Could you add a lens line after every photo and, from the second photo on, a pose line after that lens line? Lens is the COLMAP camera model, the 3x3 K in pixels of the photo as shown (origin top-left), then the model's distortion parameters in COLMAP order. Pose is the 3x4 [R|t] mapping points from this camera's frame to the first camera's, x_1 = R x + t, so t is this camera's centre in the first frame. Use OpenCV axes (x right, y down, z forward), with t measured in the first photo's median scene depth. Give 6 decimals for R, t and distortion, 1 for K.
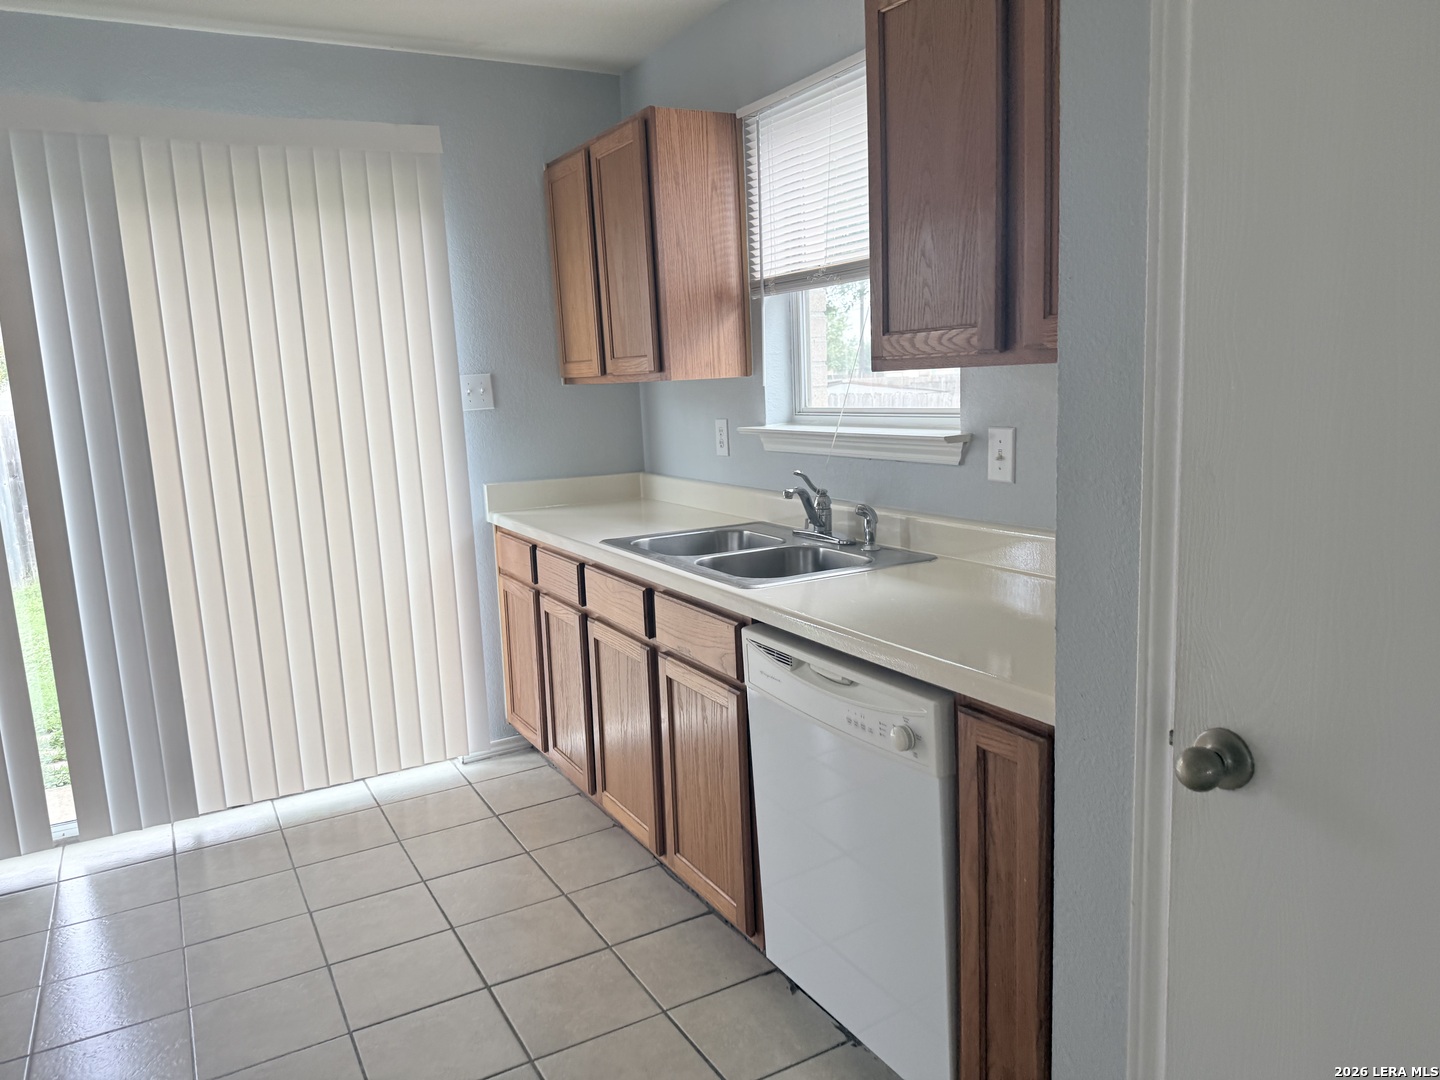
lens RADIAL K [[1006.5, 0, 729.6], [0, 1006.5, 548.4], [0, 0, 1]] dist [0.073377, -0.095009]
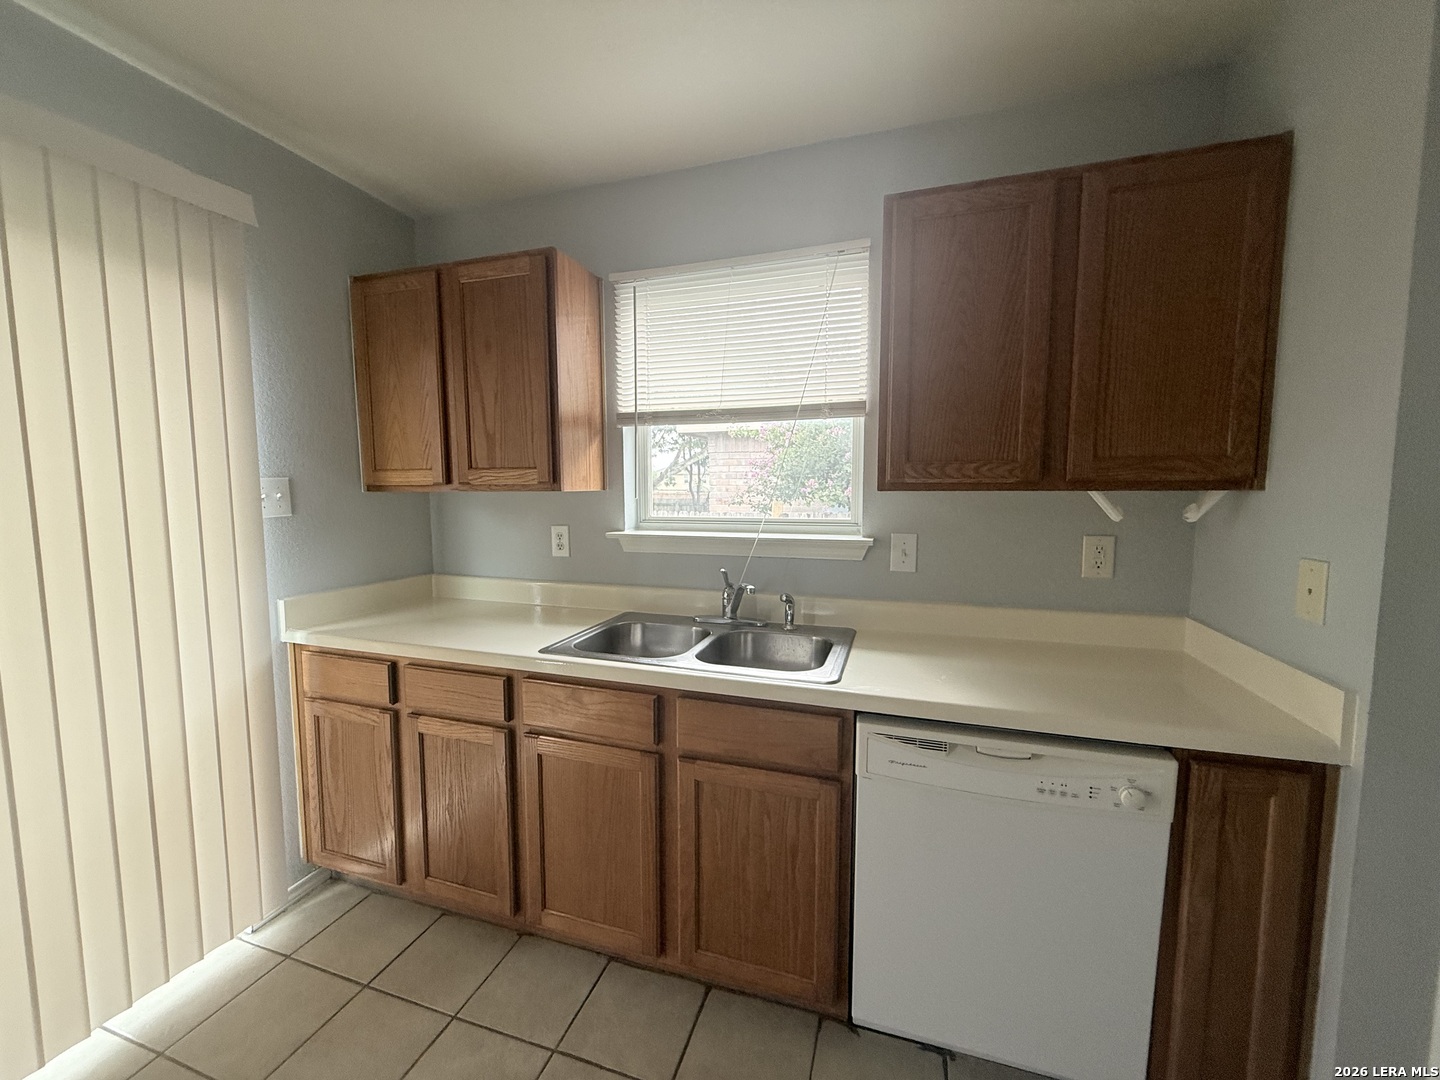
lens RADIAL K [[569.9, 0, 718.7], [0, 569.9, 540.5], [0, 0, 1]] dist [-0.000117, -0.000163]
pose [[0.743557, -0.021795, 0.668317, -0.359896], [0.084231, 0.994560, -0.061279, -0.064317], [-0.663346, 0.101858, 0.741348, 0.451775]]
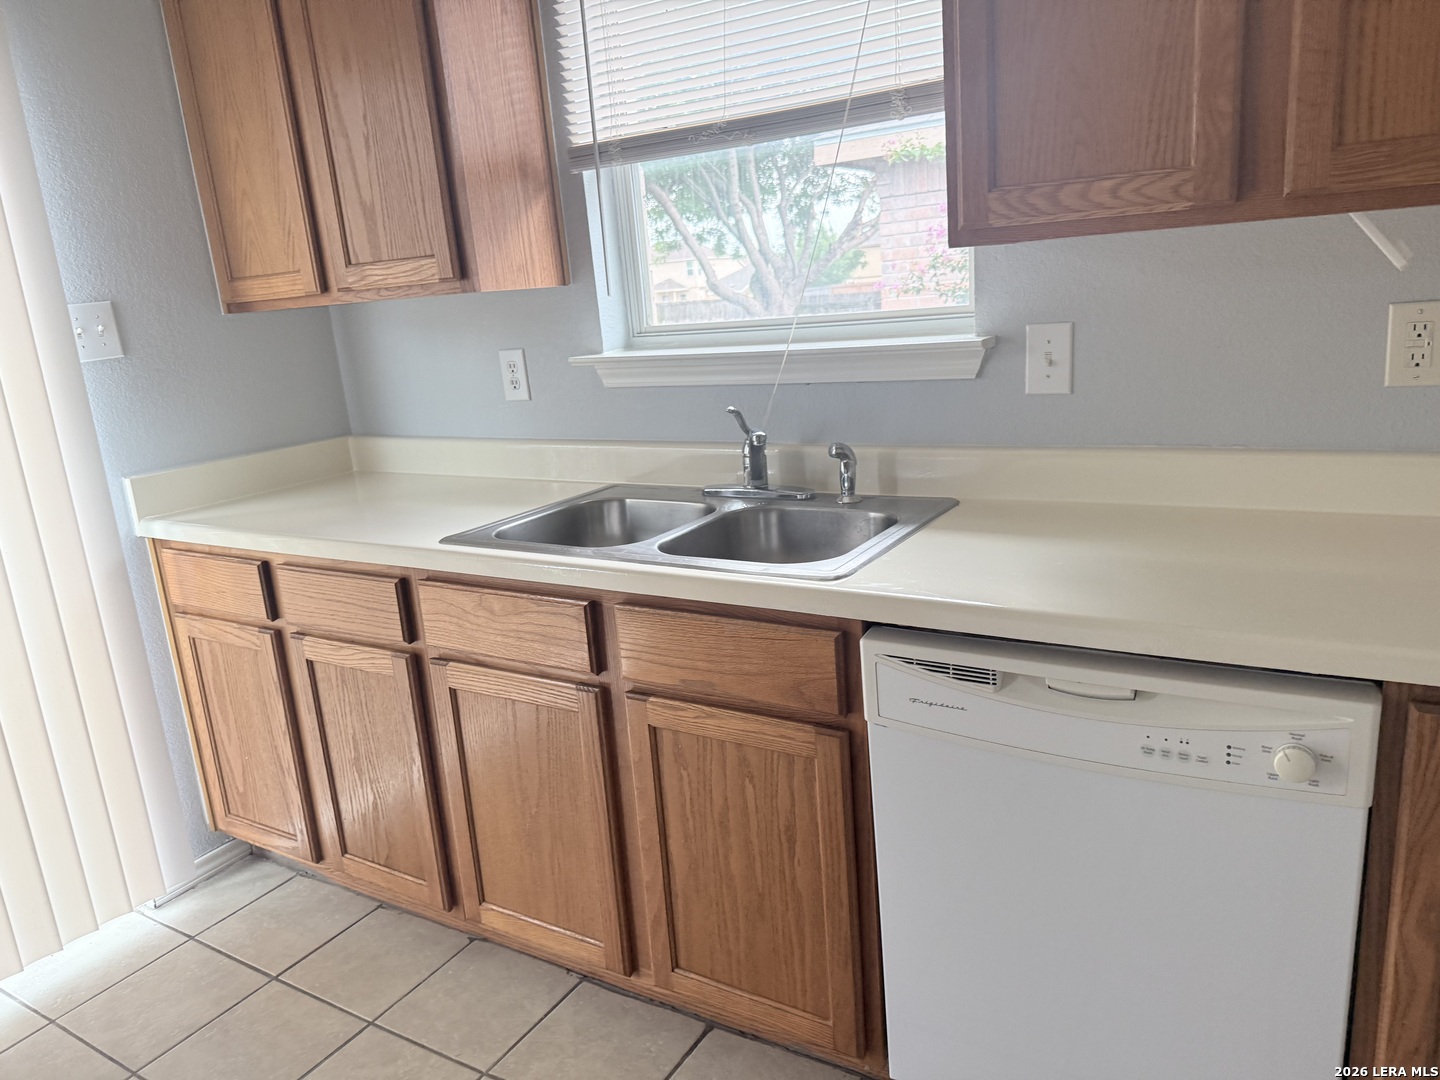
lens RADIAL K [[1006.5, 0, 716.2], [0, 1006.5, 549.5], [0, 0, 1]] dist [0.073377, -0.095009]
pose [[0.879504, -0.146755, 0.452698, -0.263813], [0.121194, 0.988970, 0.085145, -0.035068], [-0.460200, -0.020021, 0.887589, 0.324906]]
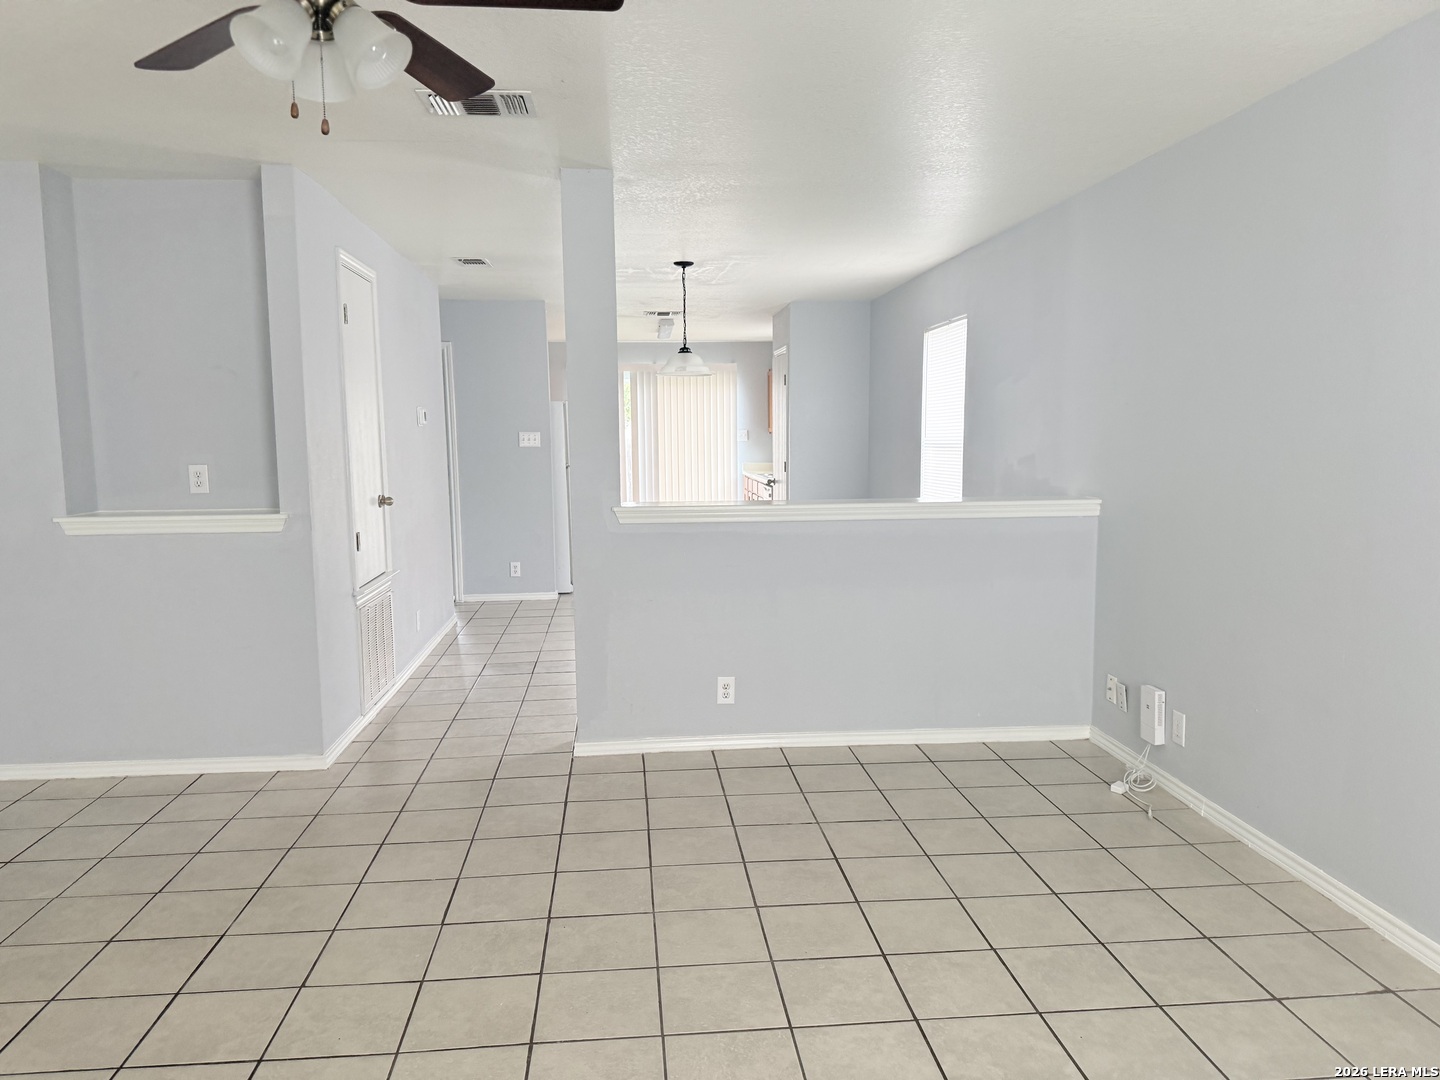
lens RADIAL K [[1006.5, 0, 720.2], [0, 1006.5, 551.2], [0, 0, 1]] dist [0.073377, -0.095009]
pose [[0.909296, 0.081977, -0.407995, 1.341466], [-0.096959, 0.995158, -0.016137, 0.364220], [0.404696, 0.054232, 0.912842, -2.583943]]
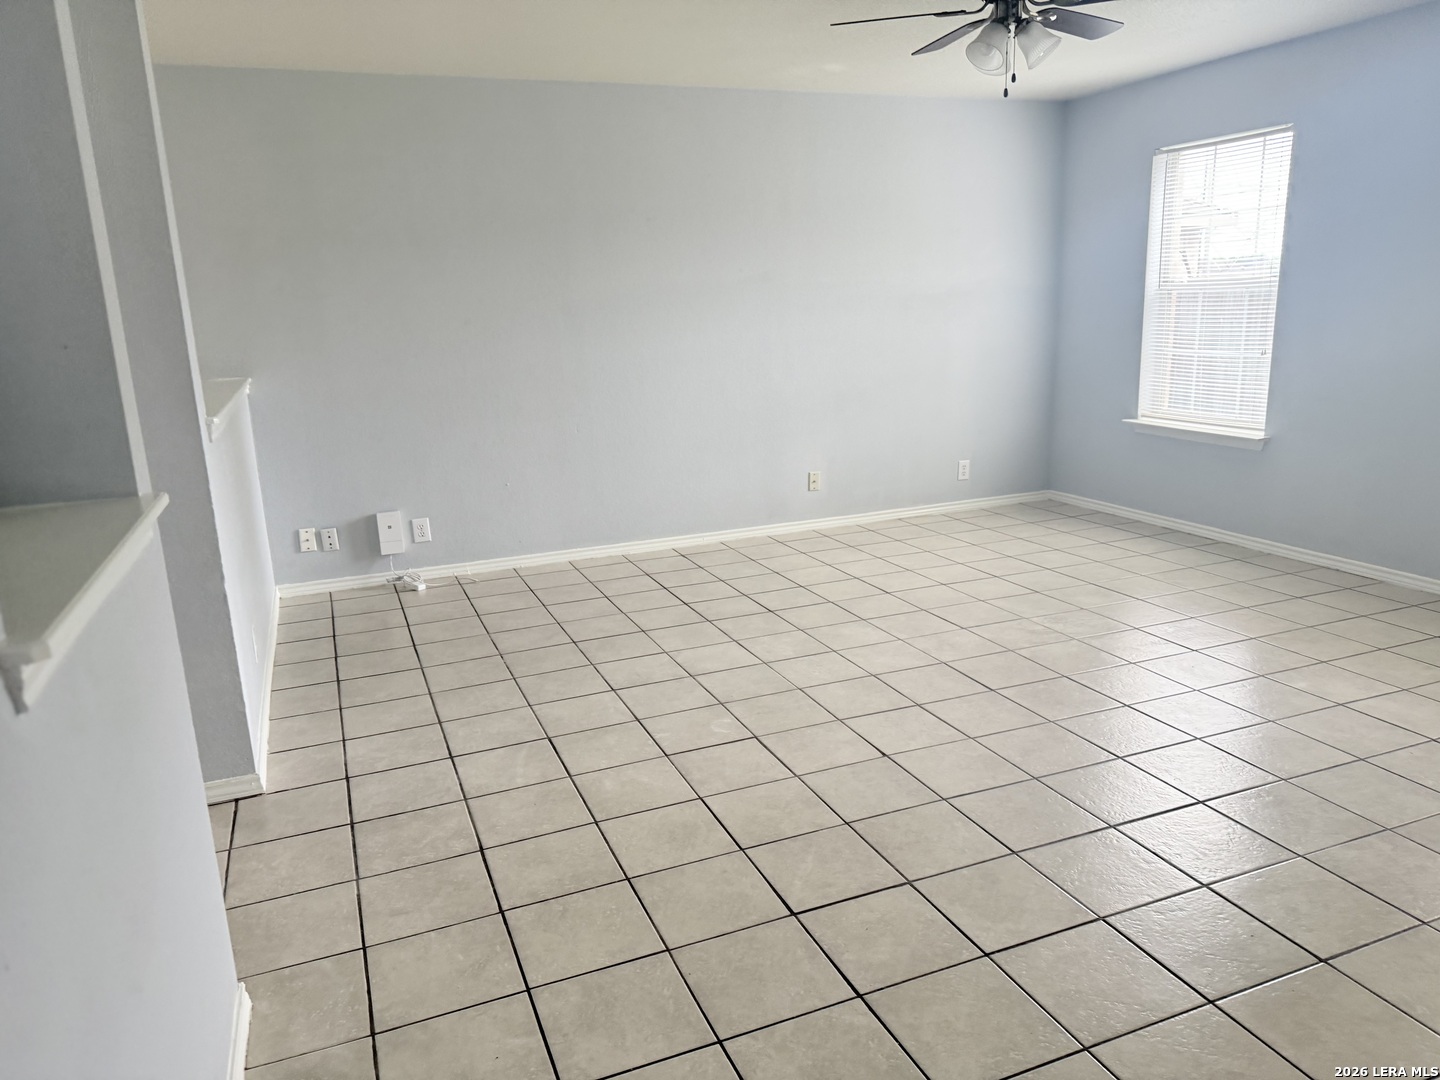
lens RADIAL K [[1006.5, 0, 721.0], [0, 1006.5, 550.6], [0, 0, 1]] dist [0.073377, -0.095009]
pose [[0.140872, -0.199166, 0.969788, -0.331735], [0.196088, 0.965763, 0.169856, 0.346586], [-0.970415, 0.166235, 0.175103, -1.947081]]
